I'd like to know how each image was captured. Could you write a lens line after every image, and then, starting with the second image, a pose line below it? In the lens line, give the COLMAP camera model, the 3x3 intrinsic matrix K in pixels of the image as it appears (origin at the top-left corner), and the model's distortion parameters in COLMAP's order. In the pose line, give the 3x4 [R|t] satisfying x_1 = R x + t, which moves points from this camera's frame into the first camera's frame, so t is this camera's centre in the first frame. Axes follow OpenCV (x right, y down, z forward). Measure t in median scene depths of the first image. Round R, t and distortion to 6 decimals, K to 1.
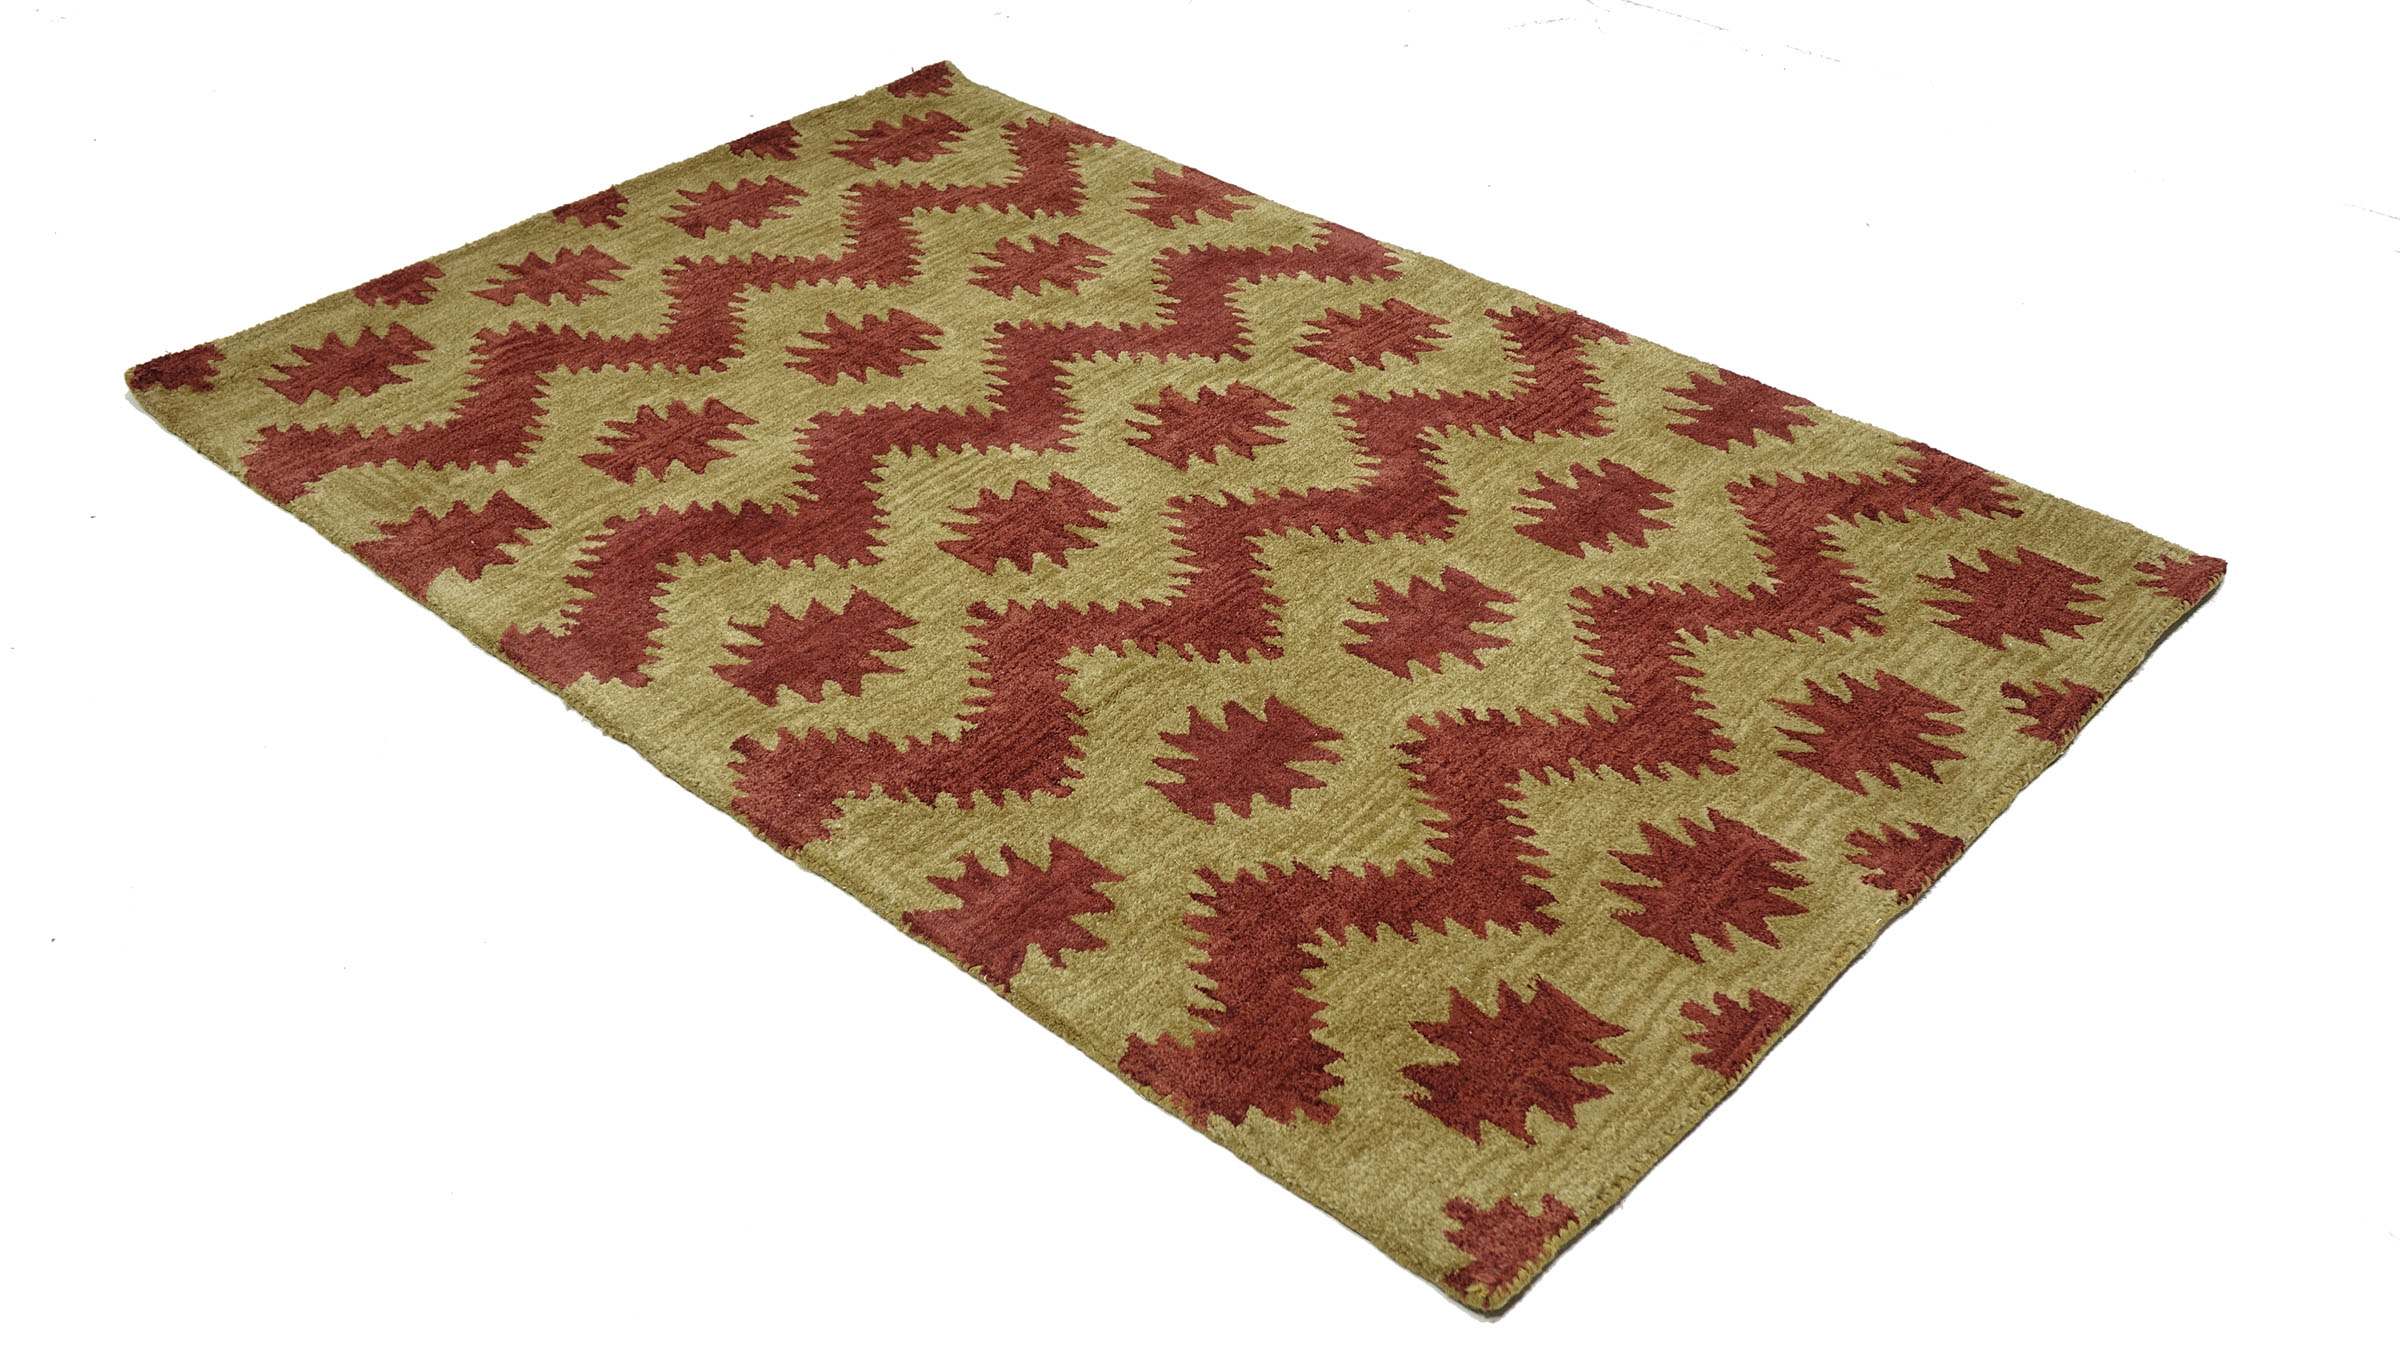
lens RADIAL K [[2348.5, 0, 1195.2], [0, 2348.5, 677.8], [0, 0, 1]] dist [0.009760, 0.000000]
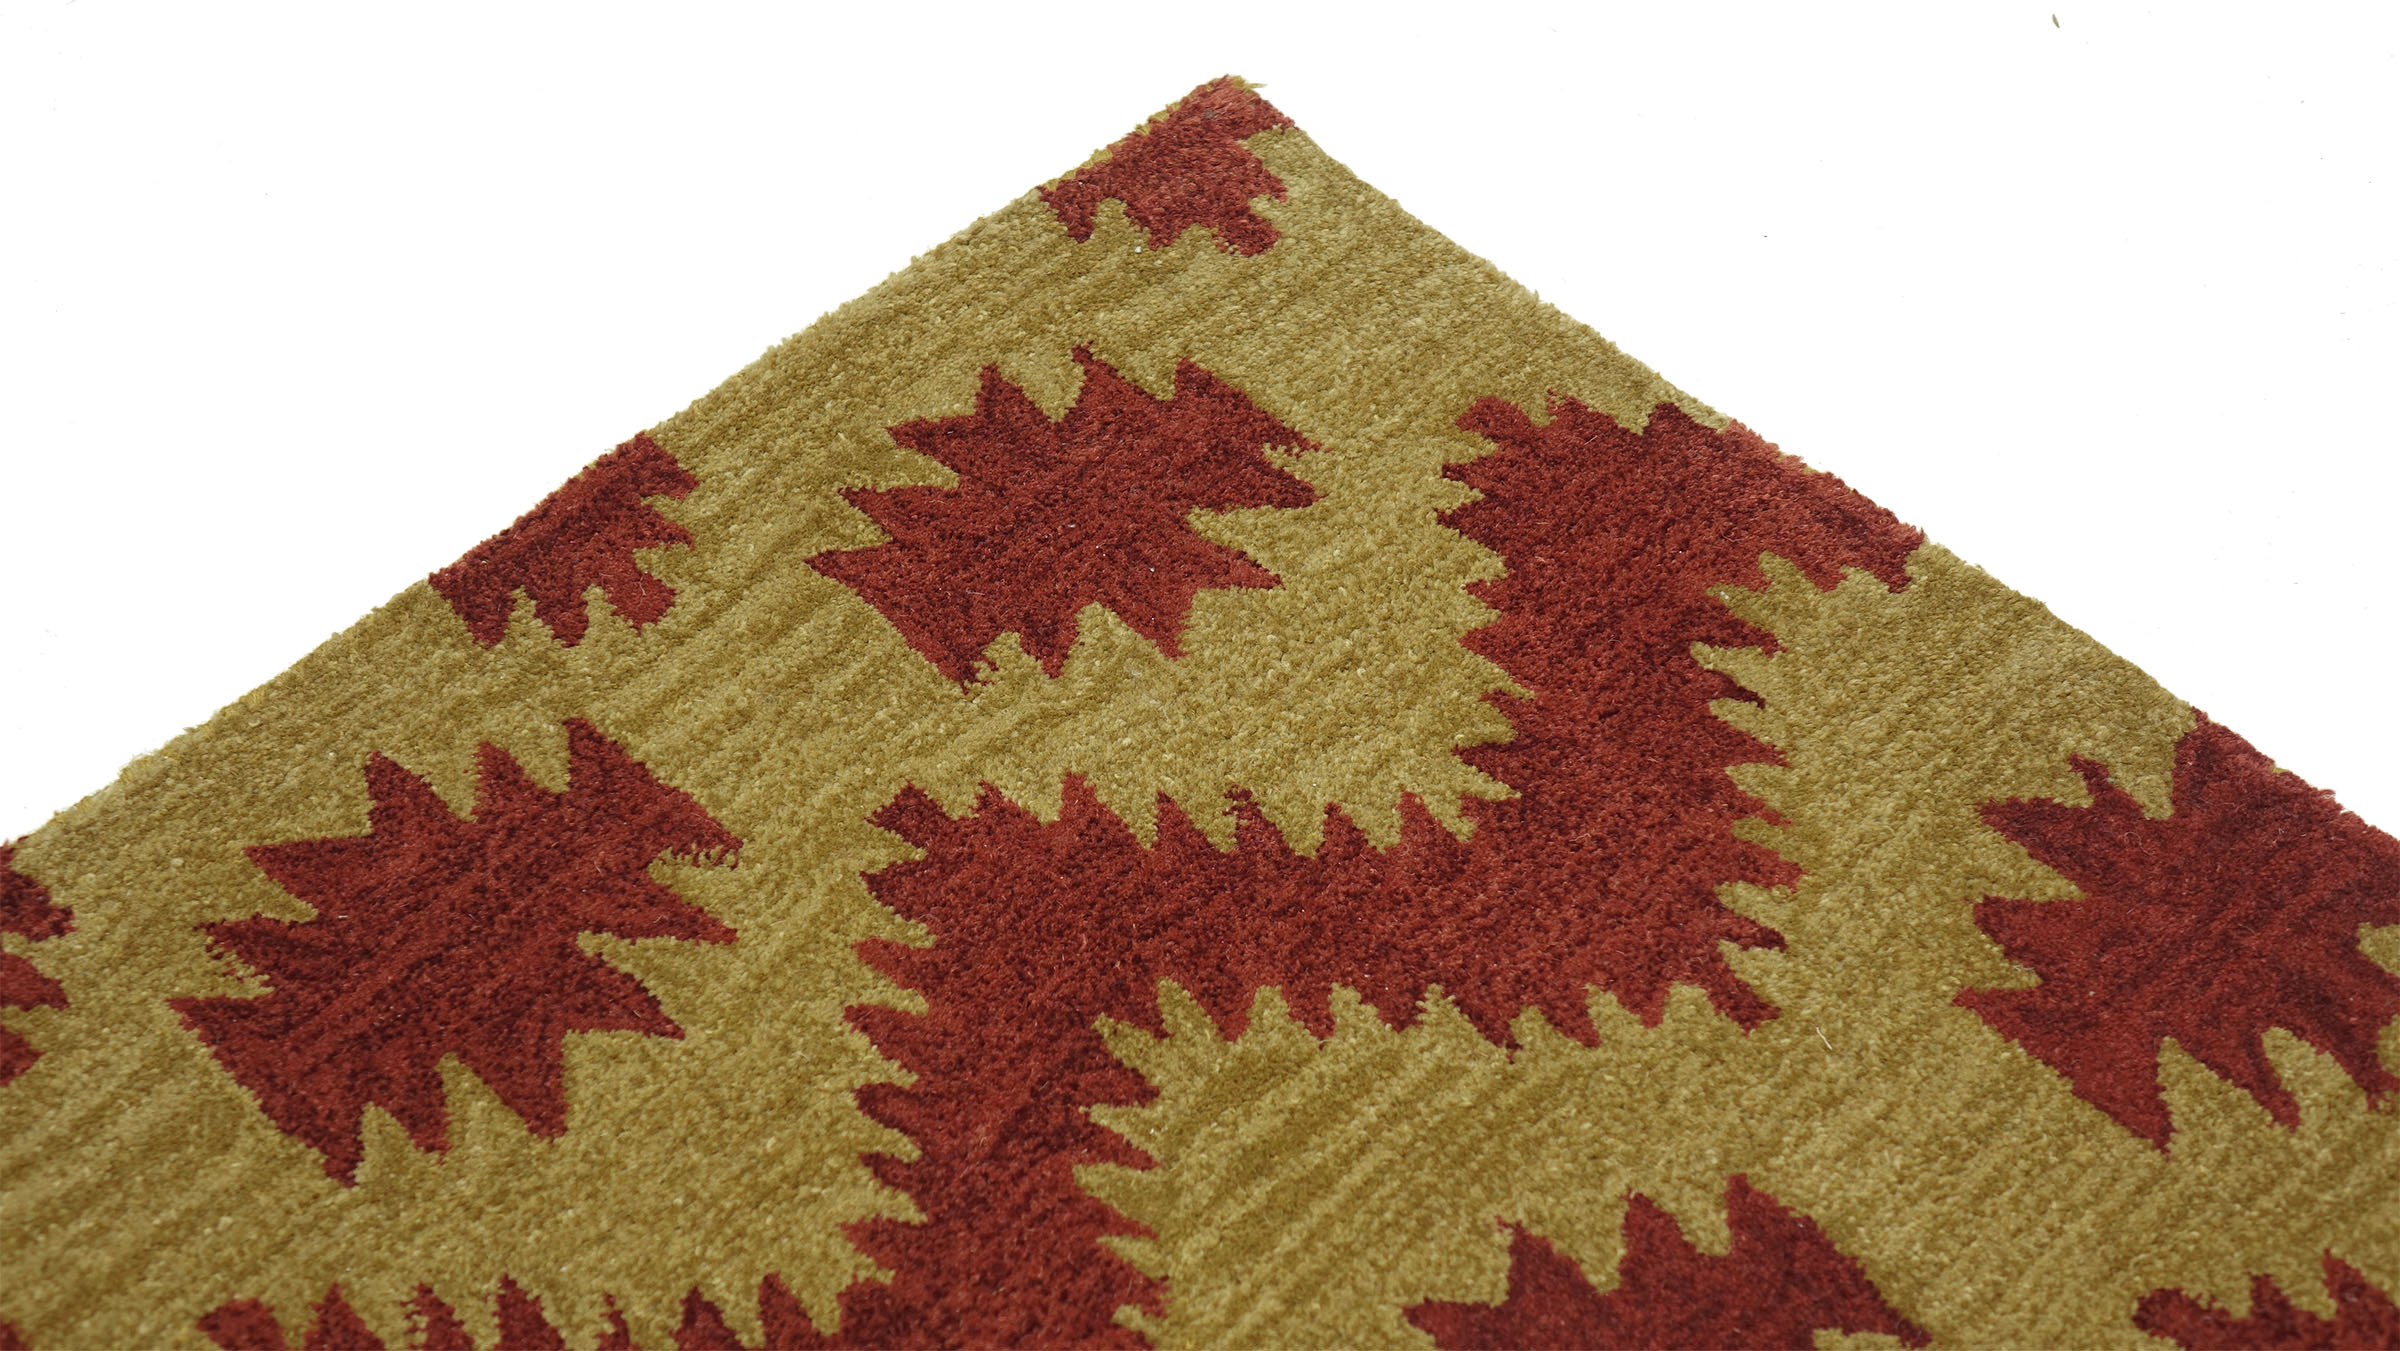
lens RADIAL K [[4424.7, 0, 1181.4], [0, 4424.7, 674.0], [0, 0, 1]] dist [-0.018410, 0.000000]
pose [[-0.998038, -0.048057, 0.040121, 0.059258], [0.034825, 0.106379, 0.993716, -0.542911], [-0.052023, 0.993164, -0.104497, 0.862290]]
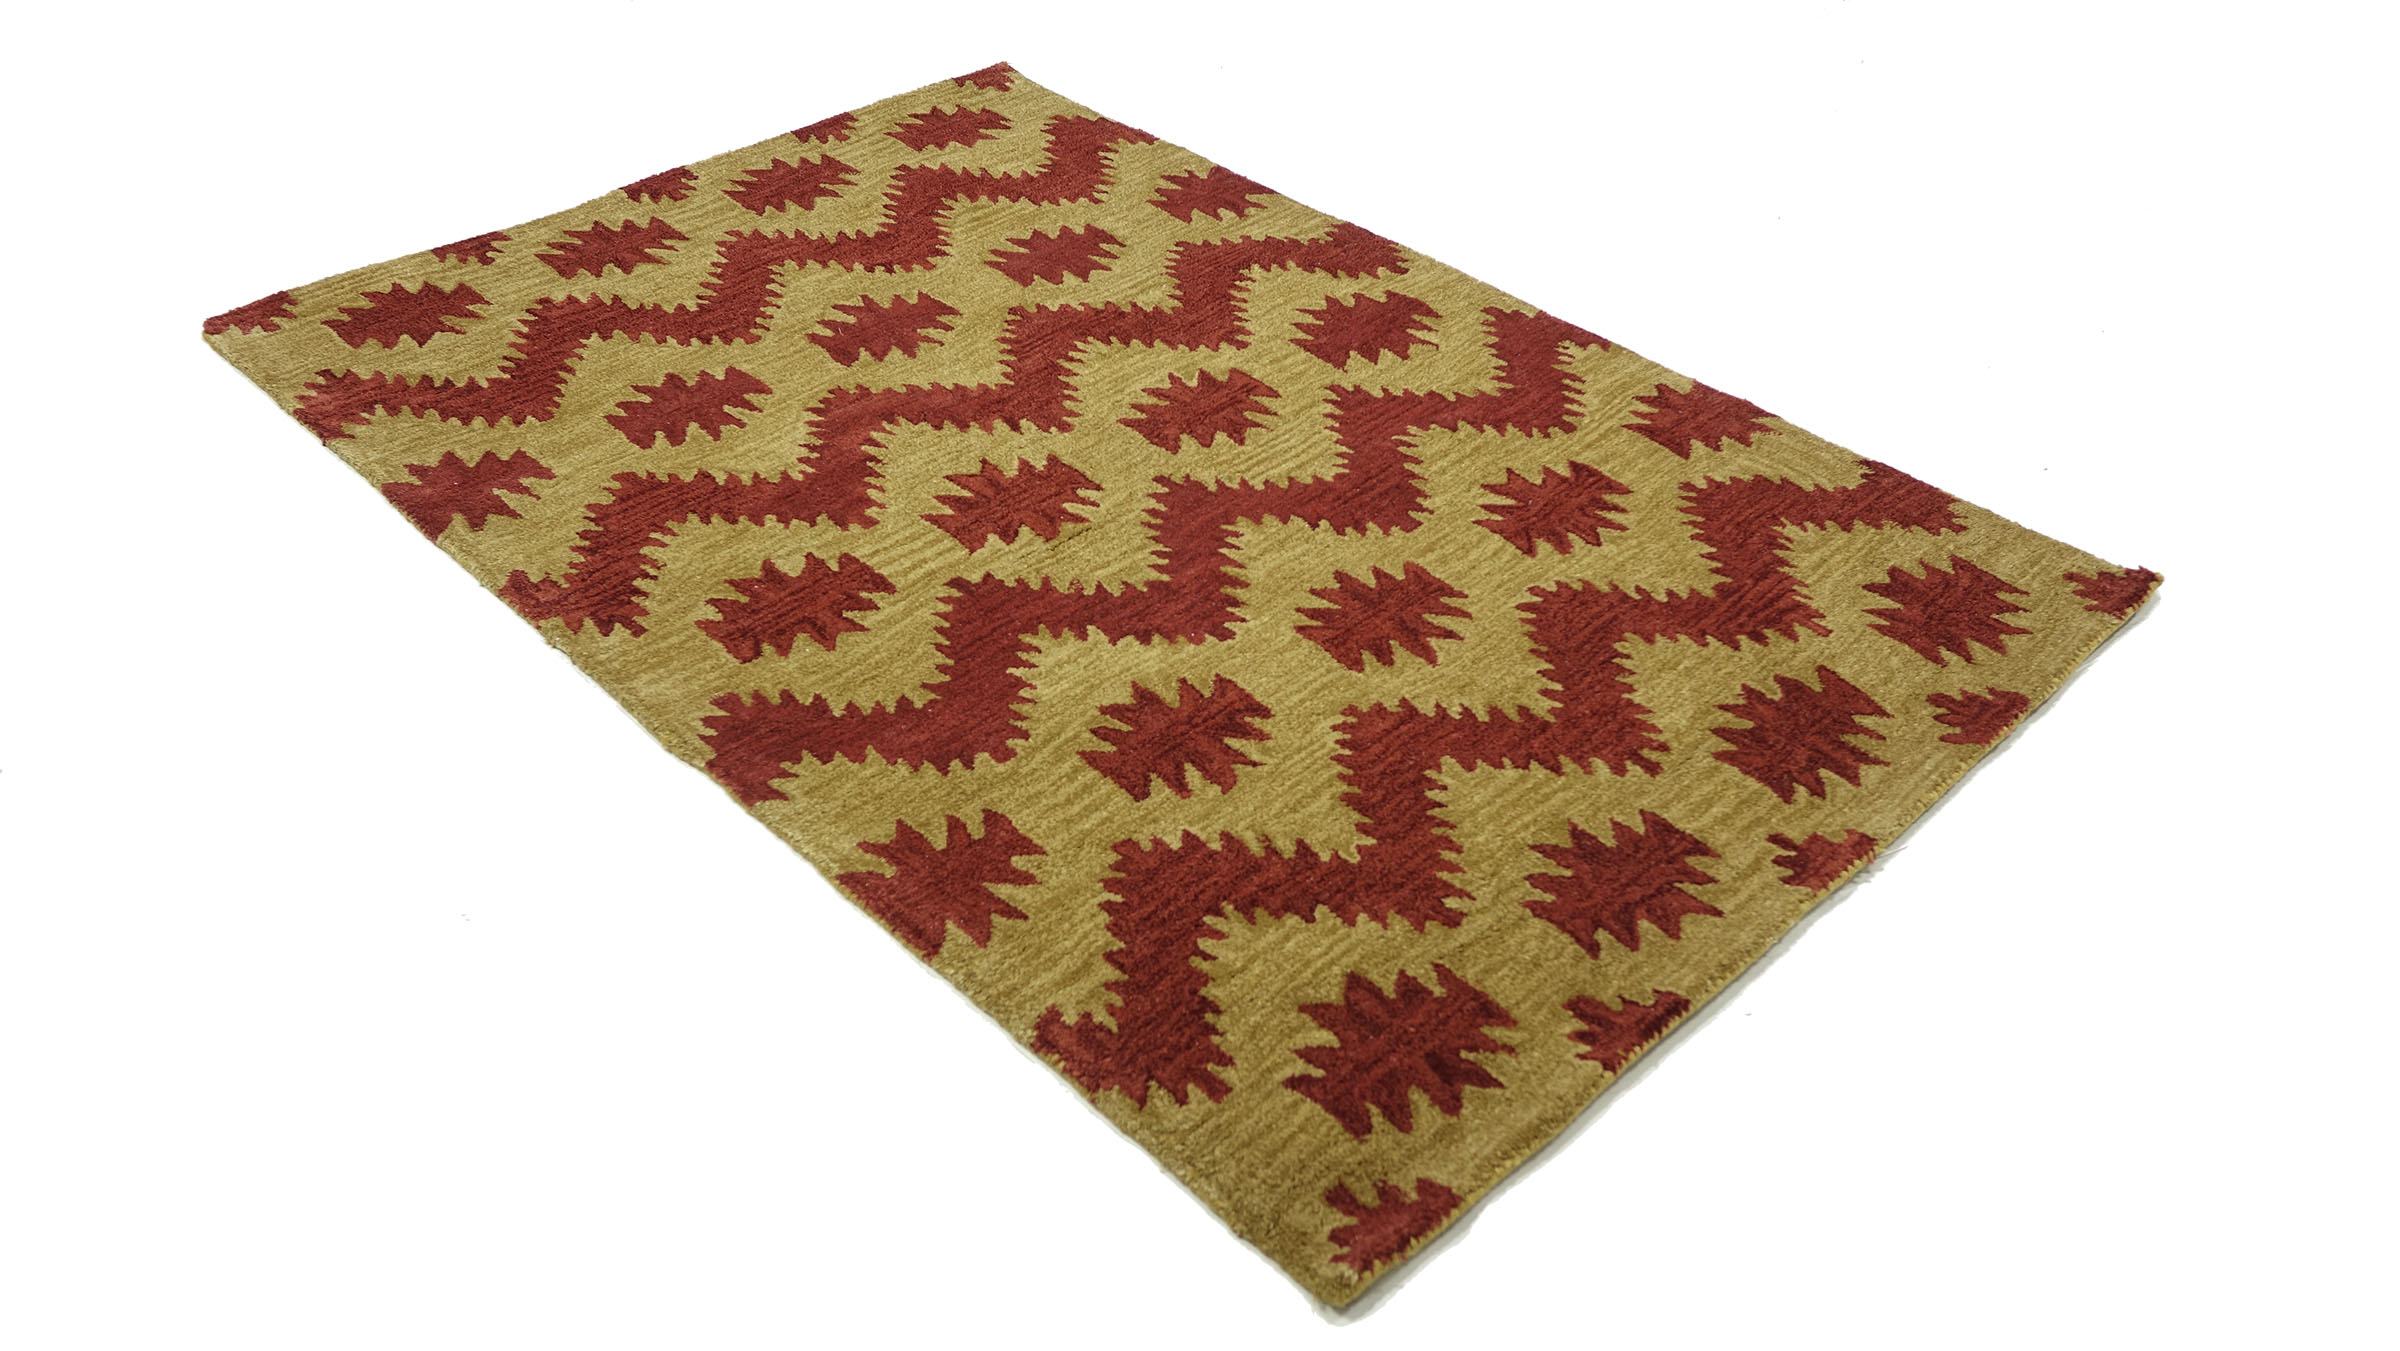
lens RADIAL K [[2031.3, 0, 1194.4], [0, 2031.3, 674.6], [0, 0, 1]] dist [0.000630, -0.005400]
pose [[-0.996844, -0.071400, 0.034707, -0.113279], [0.014916, 0.260952, 0.965237, -0.994876], [-0.077974, 0.962708, -0.259063, 1.405430]]
